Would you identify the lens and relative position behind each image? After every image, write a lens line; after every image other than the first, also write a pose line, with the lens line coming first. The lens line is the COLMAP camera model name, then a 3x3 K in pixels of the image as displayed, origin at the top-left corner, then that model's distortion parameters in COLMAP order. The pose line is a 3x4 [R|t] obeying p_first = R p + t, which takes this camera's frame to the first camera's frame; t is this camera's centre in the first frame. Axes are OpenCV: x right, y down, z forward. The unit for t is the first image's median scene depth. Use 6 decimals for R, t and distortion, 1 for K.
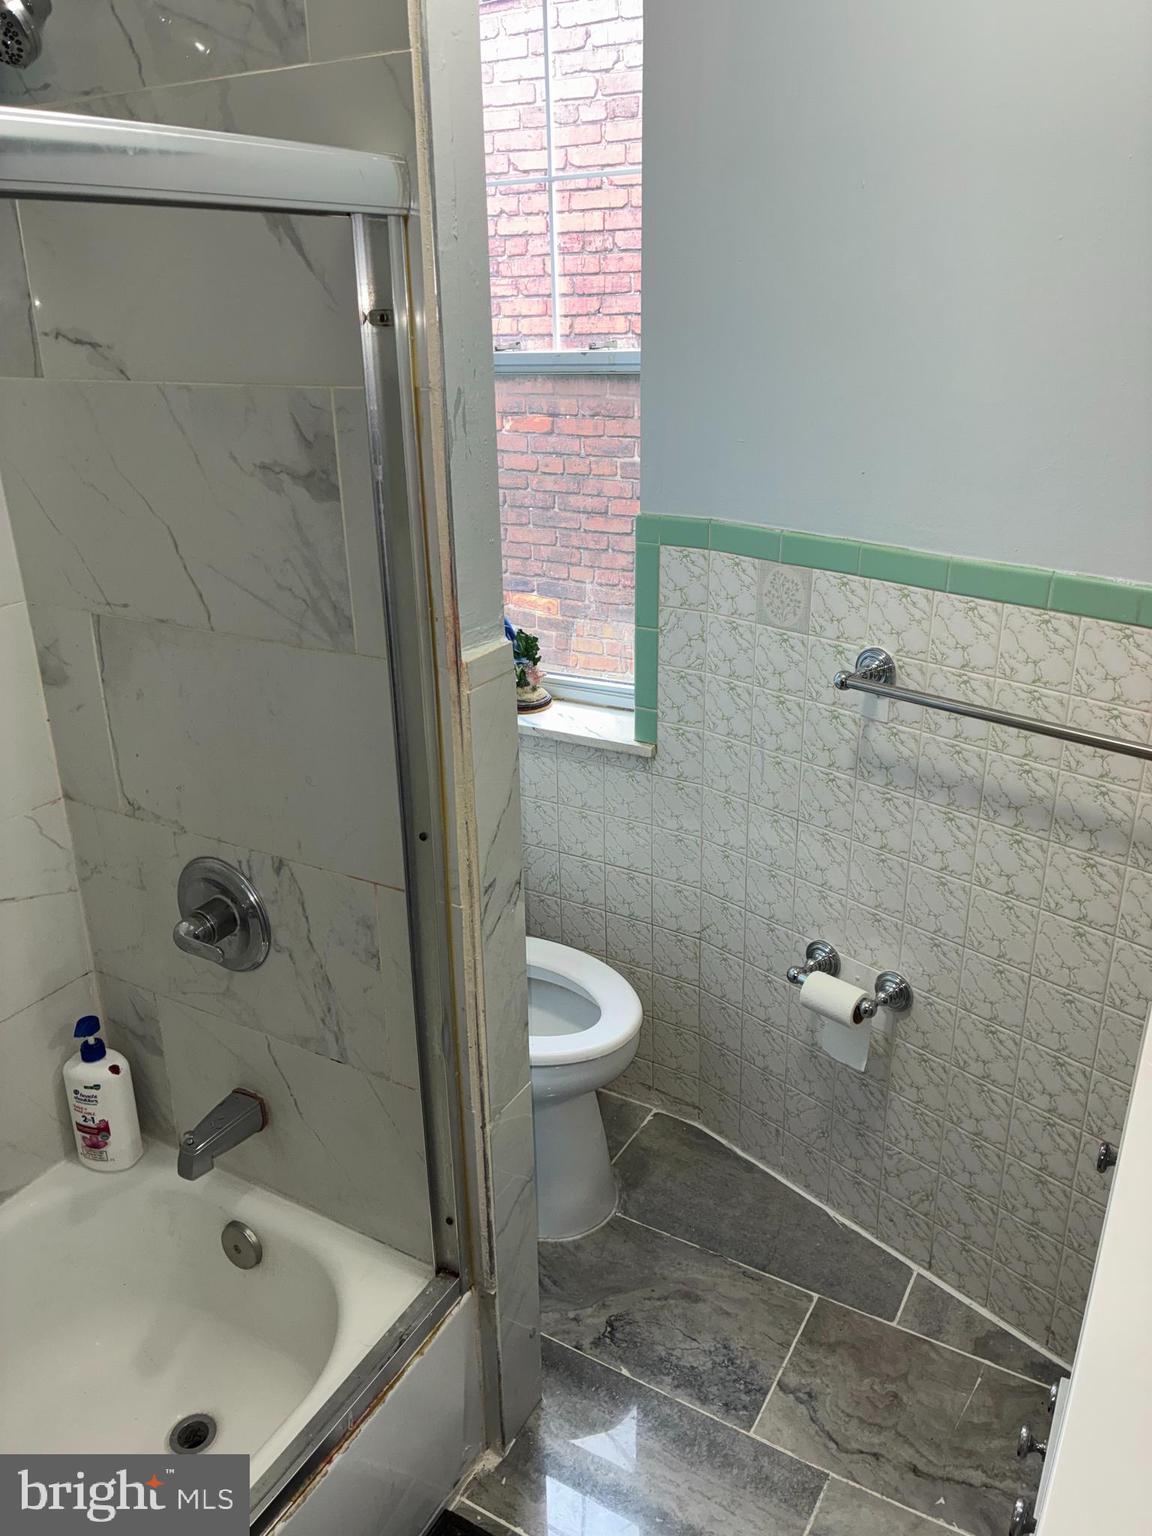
lens RADIAL K [[1170.0, 0, 576.0], [0, 1170.0, 768.0], [0, 0, 1]] dist [0.024423, 0.000099]
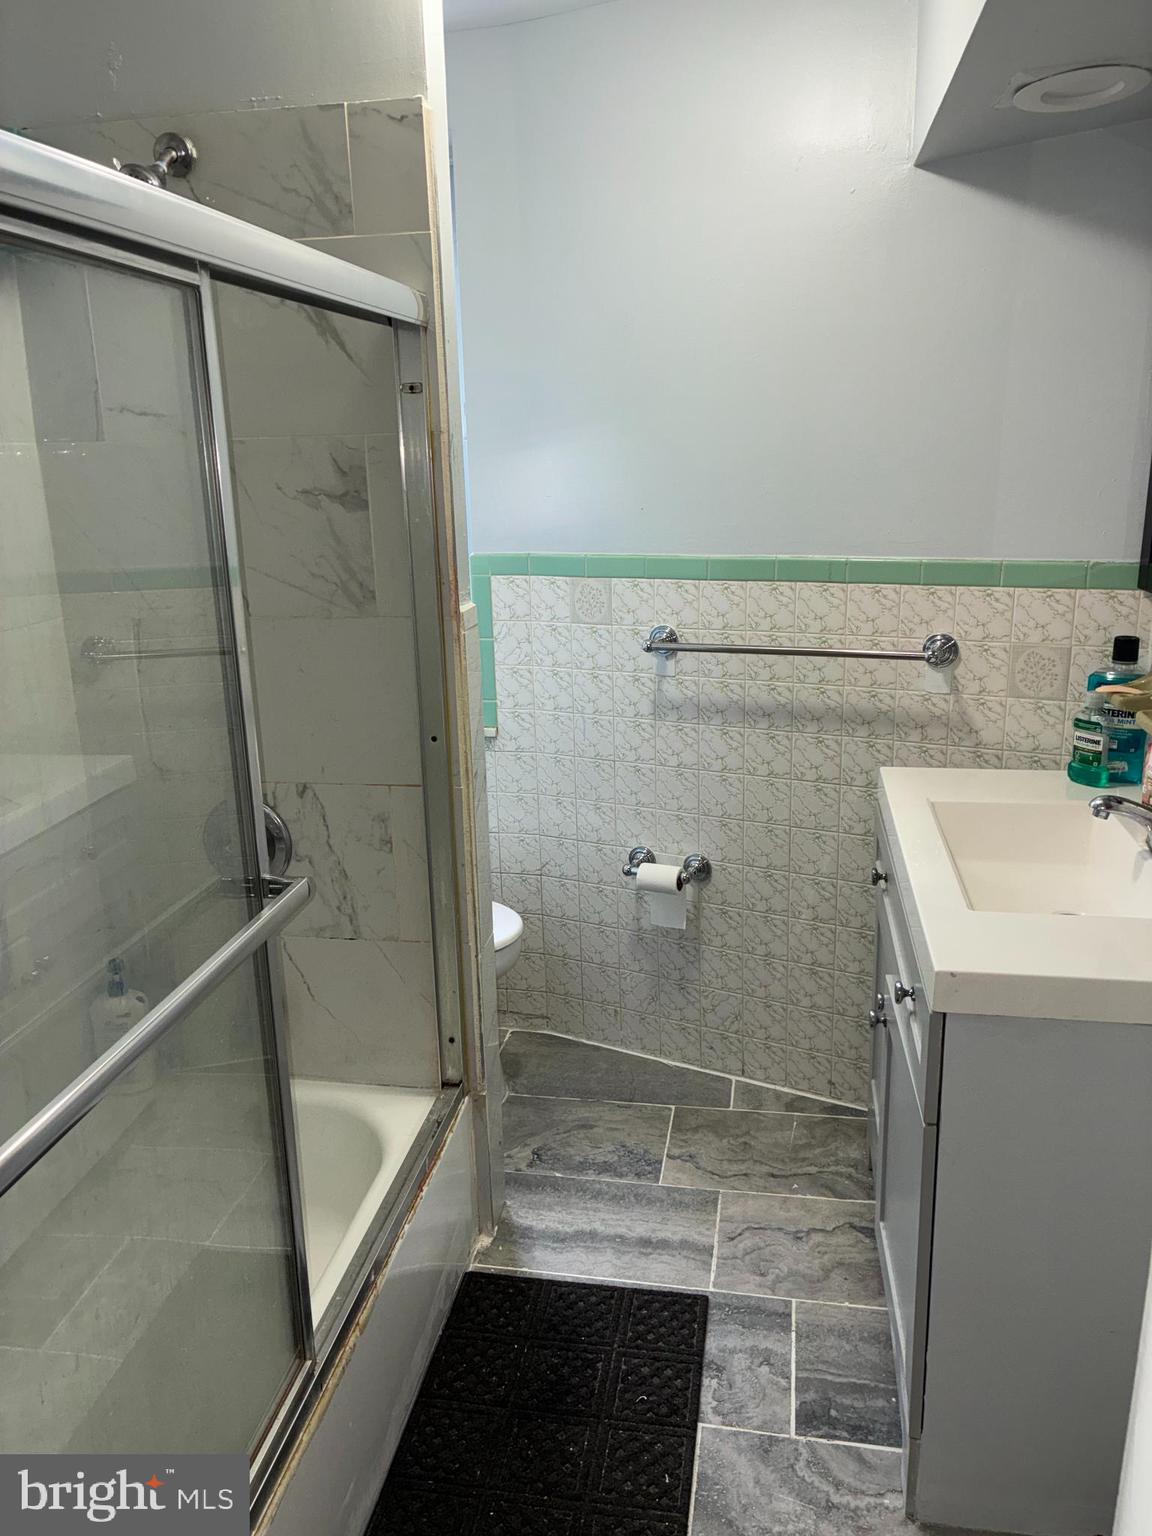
lens RADIAL K [[1150.1, 0, 576.0], [0, 1150.1, 768.0], [0, 0, 1]] dist [0.112263, -0.262932]
pose [[0.940904, -0.098185, 0.324130, -0.339685], [0.135439, 0.986278, -0.094400, 0.199456], [-0.310414, 0.132721, 0.941291, -0.316631]]
